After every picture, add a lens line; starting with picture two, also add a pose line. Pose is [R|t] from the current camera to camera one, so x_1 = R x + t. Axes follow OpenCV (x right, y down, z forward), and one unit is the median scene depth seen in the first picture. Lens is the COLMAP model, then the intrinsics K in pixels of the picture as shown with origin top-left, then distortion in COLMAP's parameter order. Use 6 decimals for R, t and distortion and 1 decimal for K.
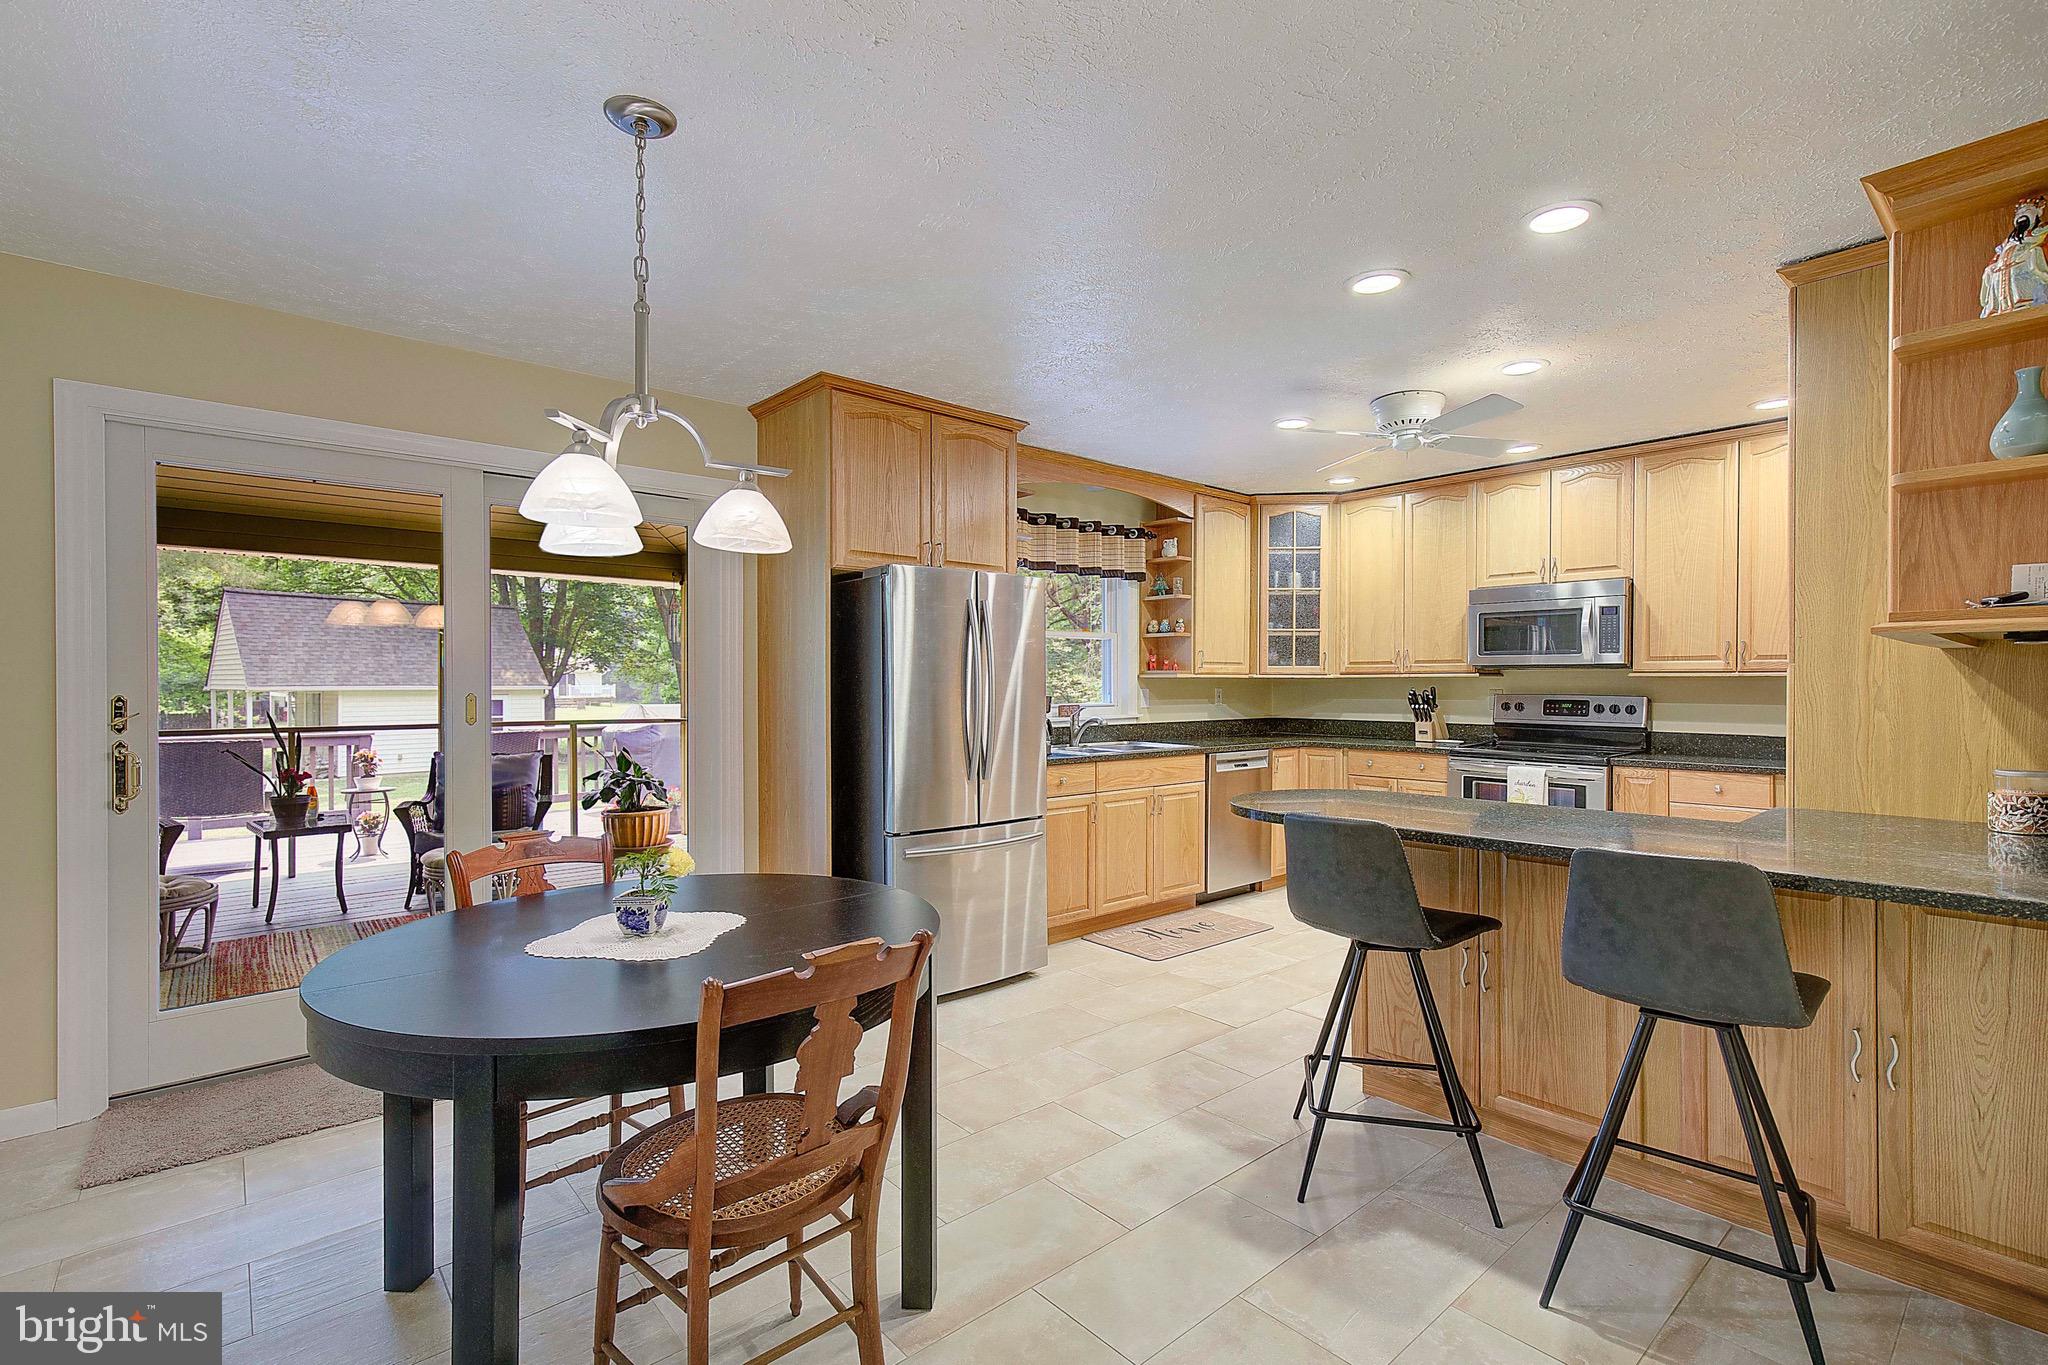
lens RADIAL K [[939.1, 0, 1033.5], [0, 939.1, 681.5], [0, 0, 1]] dist [0.015020, -0.000628]
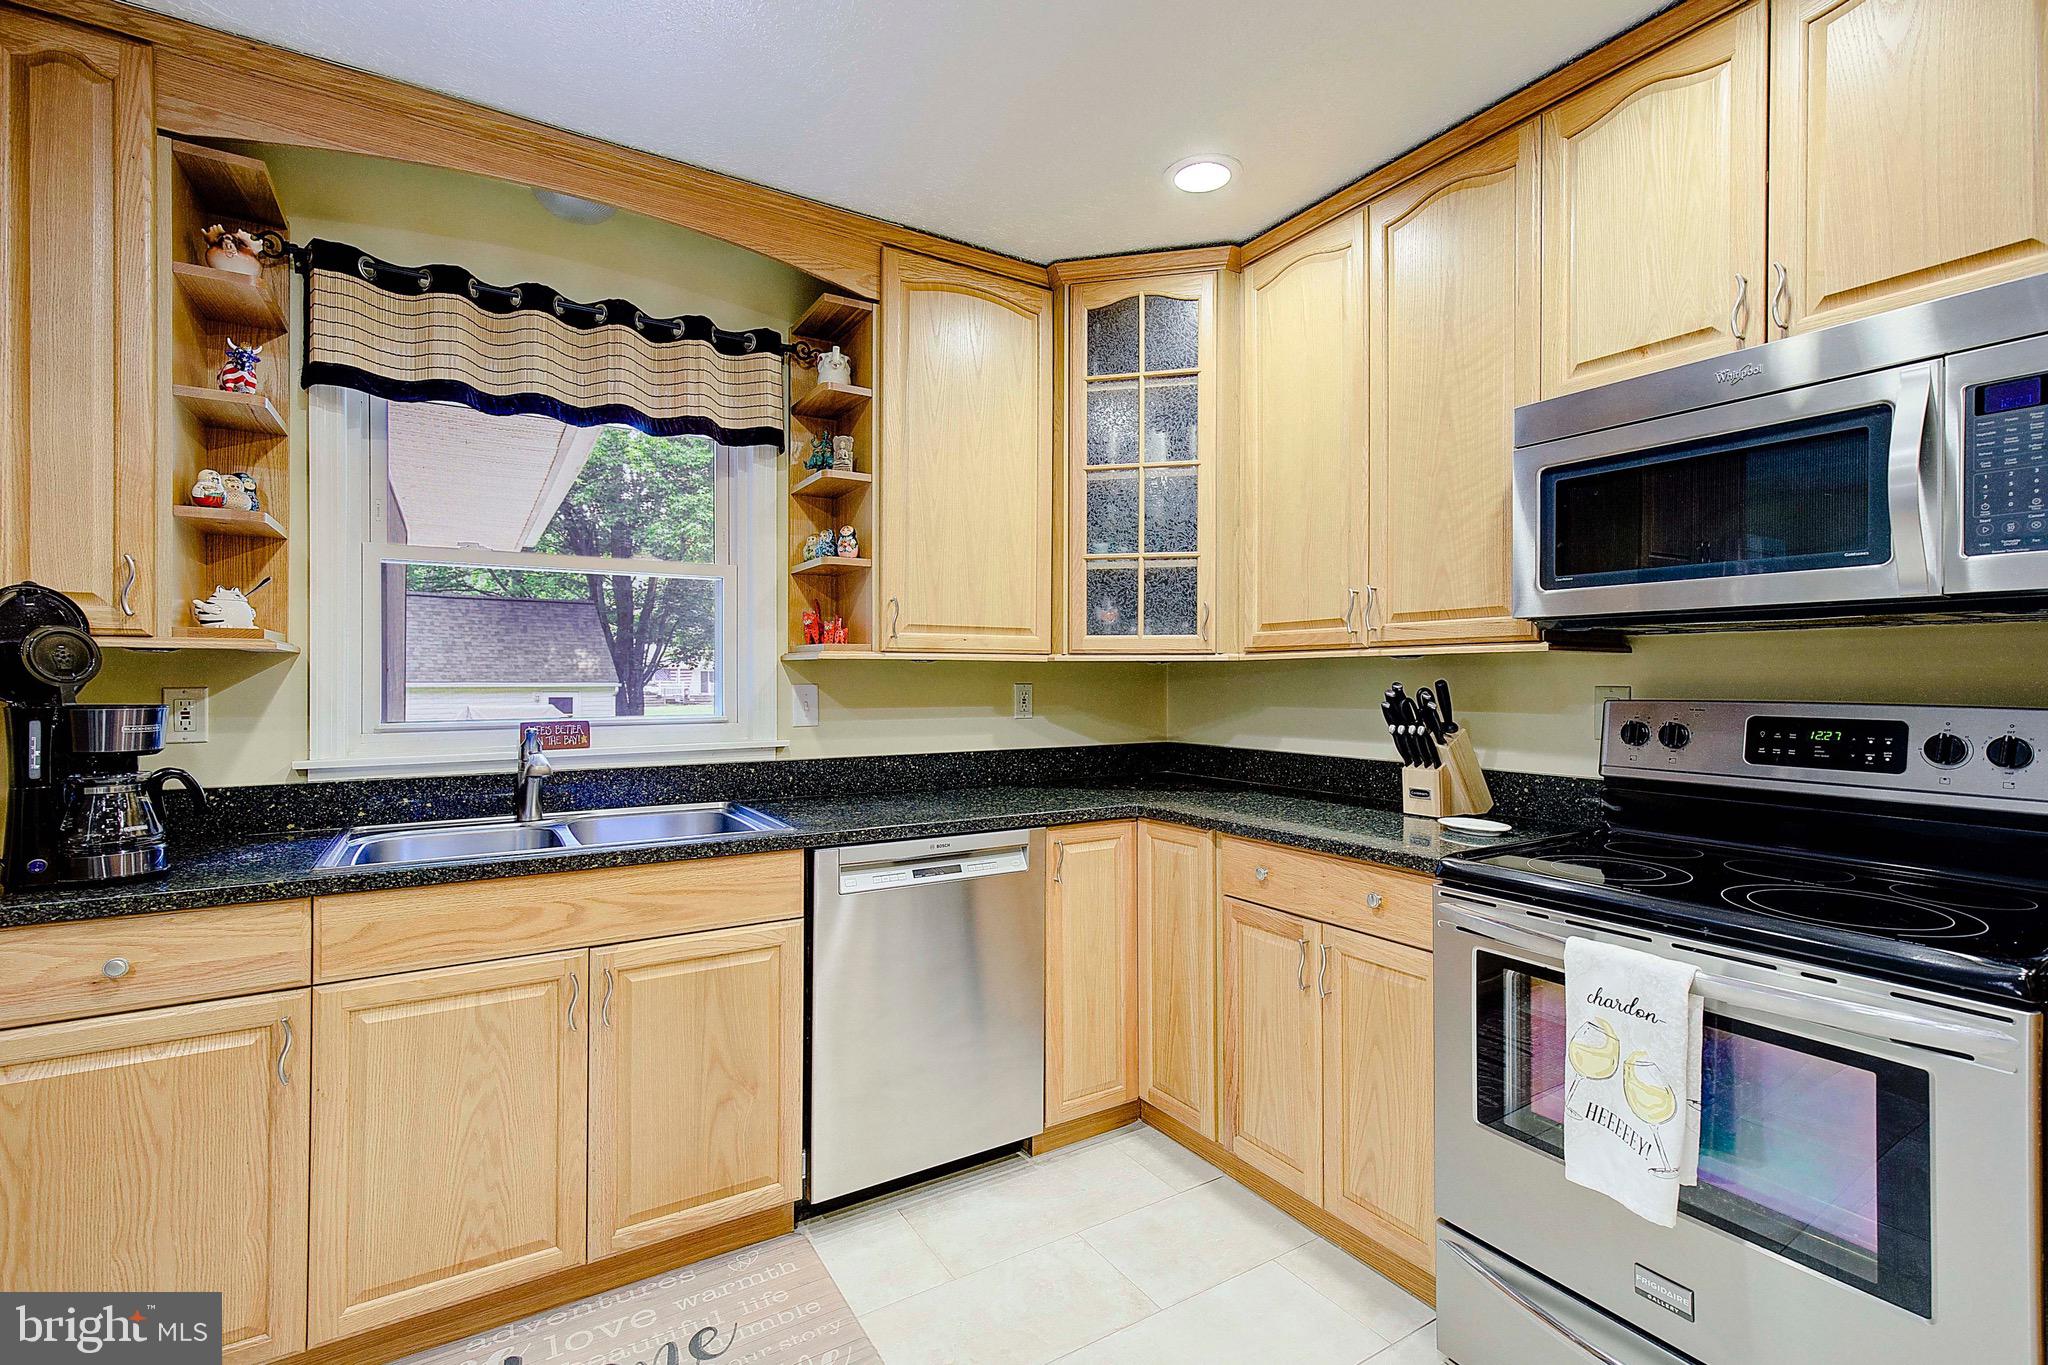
lens RADIAL K [[939.1, 0, 1037.3], [0, 939.1, 673.7], [0, 0, 1]] dist [0.015020, -0.000628]
pose [[0.987375, -0.001765, -0.158390, 0.315198], [0.000896, 0.999984, -0.005554, 0.005004], [0.158397, 0.005342, 0.987361, 0.573412]]
